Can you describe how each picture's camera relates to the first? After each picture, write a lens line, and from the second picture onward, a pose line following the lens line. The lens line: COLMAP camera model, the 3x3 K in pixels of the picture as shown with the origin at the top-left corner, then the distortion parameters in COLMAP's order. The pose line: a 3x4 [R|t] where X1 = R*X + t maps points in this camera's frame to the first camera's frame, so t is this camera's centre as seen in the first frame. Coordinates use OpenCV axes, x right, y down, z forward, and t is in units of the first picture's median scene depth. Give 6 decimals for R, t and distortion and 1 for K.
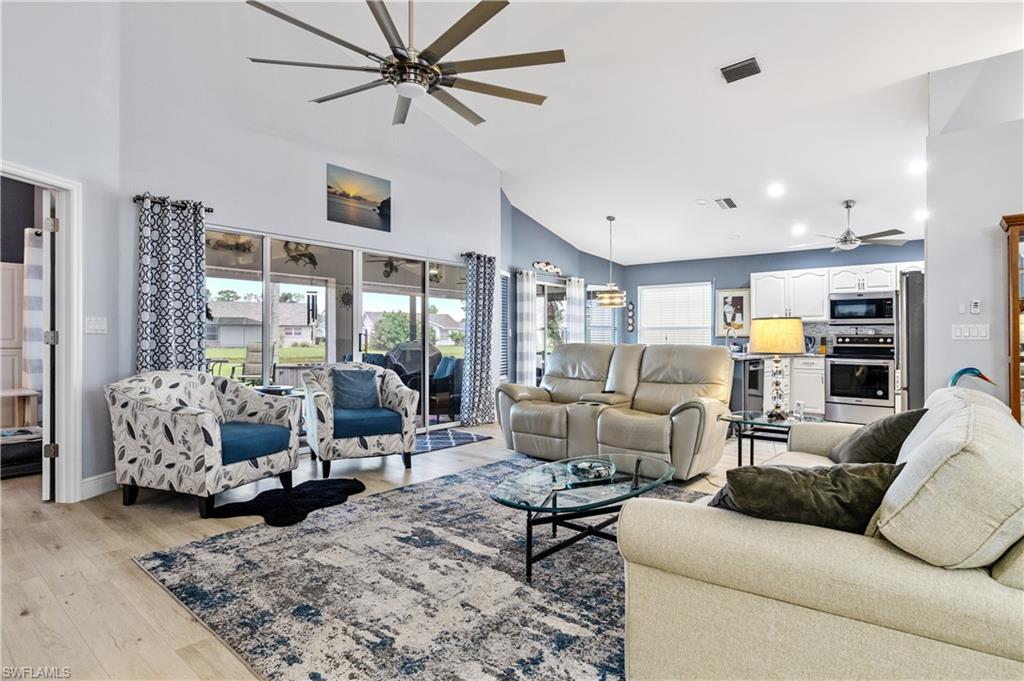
lens RADIAL K [[530.0, 0, 518.3], [0, 530.0, 336.3], [0, 0, 1]] dist [0.003230, 0.000588]
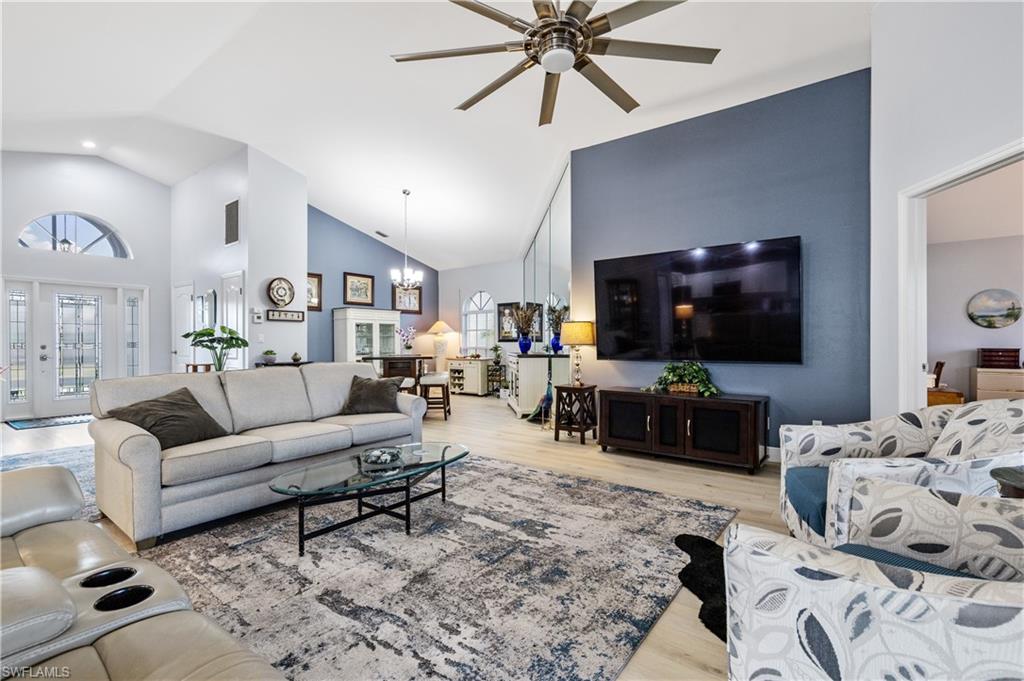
lens RADIAL K [[461.1, 0, 514.4], [0, 461.1, 340.4], [0, 0, 1]] dist [0.010416, -0.000316]
pose [[-0.998529, -0.004325, -0.054046, -0.079170], [-0.004072, 0.999980, -0.004797, 0.000489], [0.054066, -0.004570, -0.998527, 1.688050]]
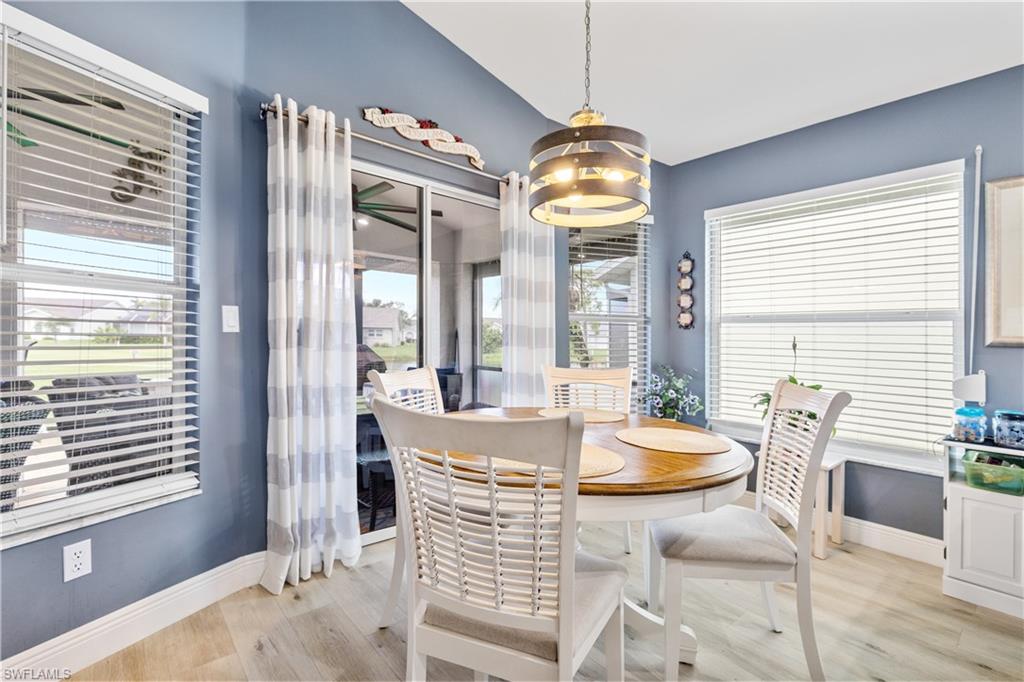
lens RADIAL K [[458.0, 0, 515.0], [0, 458.0, 339.2], [0, 0, 1]] dist [-0.010163, 0.000269]
pose [[0.986335, 0.011460, -0.164352, 0.418063], [-0.011551, 0.999933, 0.000402, 0.003441], [0.164346, 0.001502, 0.986402, 1.880175]]
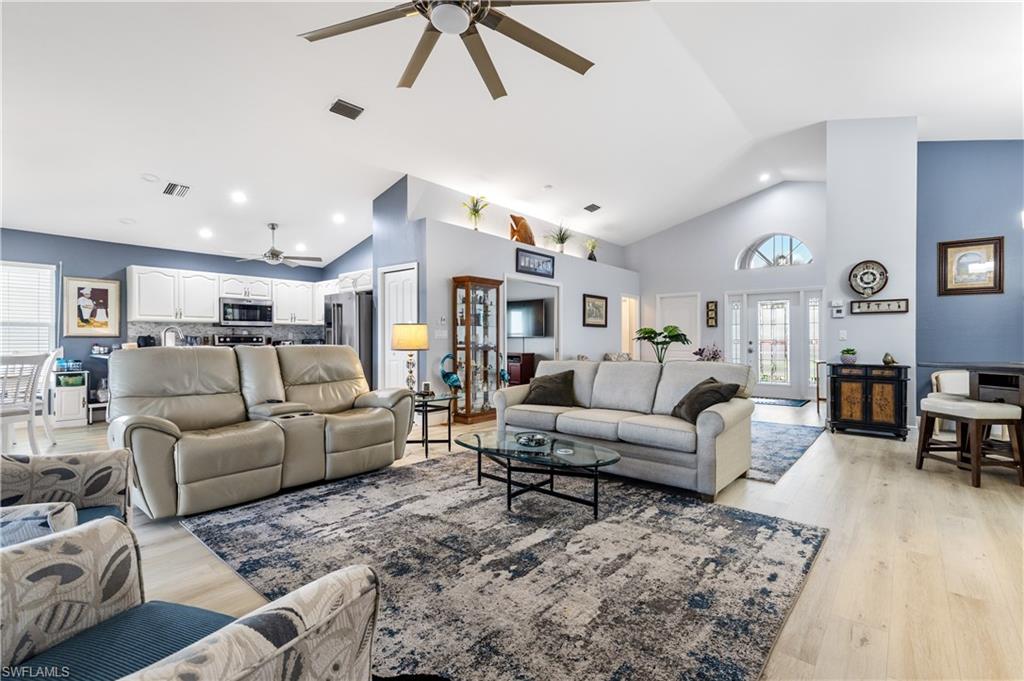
lens RADIAL K [[464.5, 0, 513.7], [0, 464.5, 337.7], [0, 0, 1]] dist [0.009342, 0.000364]
pose [[0.008127, -0.002723, 0.999963, -0.840678], [-0.003806, 0.999989, 0.002754, -0.004020], [-0.999960, -0.003828, 0.008117, 0.863662]]
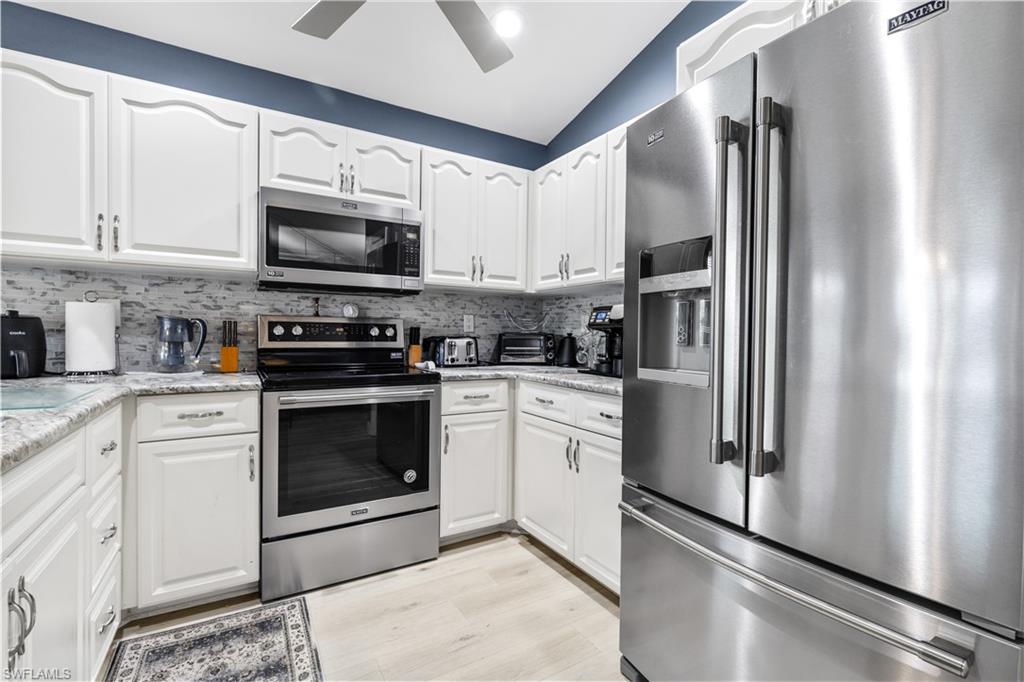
lens RADIAL K [[464.5, 0, 513.7], [0, 464.5, 338.2], [0, 0, 1]] dist [0.009342, 0.000364]
pose [[0.328754, -0.012615, 0.944331, 0.826300], [-0.017017, 0.999669, 0.019278, 0.008018], [-0.944262, -0.022408, 0.328430, 1.703780]]
